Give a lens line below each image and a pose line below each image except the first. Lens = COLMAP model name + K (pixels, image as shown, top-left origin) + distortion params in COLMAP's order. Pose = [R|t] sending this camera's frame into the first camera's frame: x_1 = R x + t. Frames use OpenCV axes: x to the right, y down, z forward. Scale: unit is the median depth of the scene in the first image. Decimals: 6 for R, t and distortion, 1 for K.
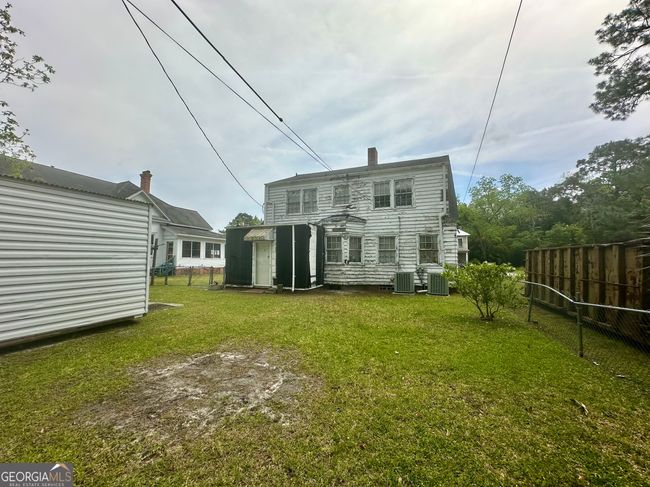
lens RADIAL K [[258.1, 0, 327.9], [0, 258.1, 242.4], [0, 0, 1]] dist [-0.000681, 0.000143]
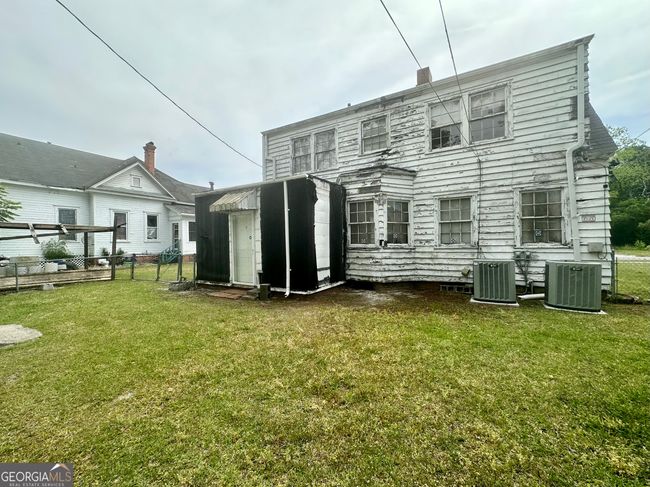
lens RADIAL K [[258.1, 0, 327.9], [0, 258.1, 242.4], [0, 0, 1]] dist [-0.000681, 0.000143]
pose [[0.985757, -0.018391, -0.167165, 0.046790], [0.030276, 0.997169, 0.068825, 0.028596], [0.165426, -0.072906, 0.983524, 0.395319]]
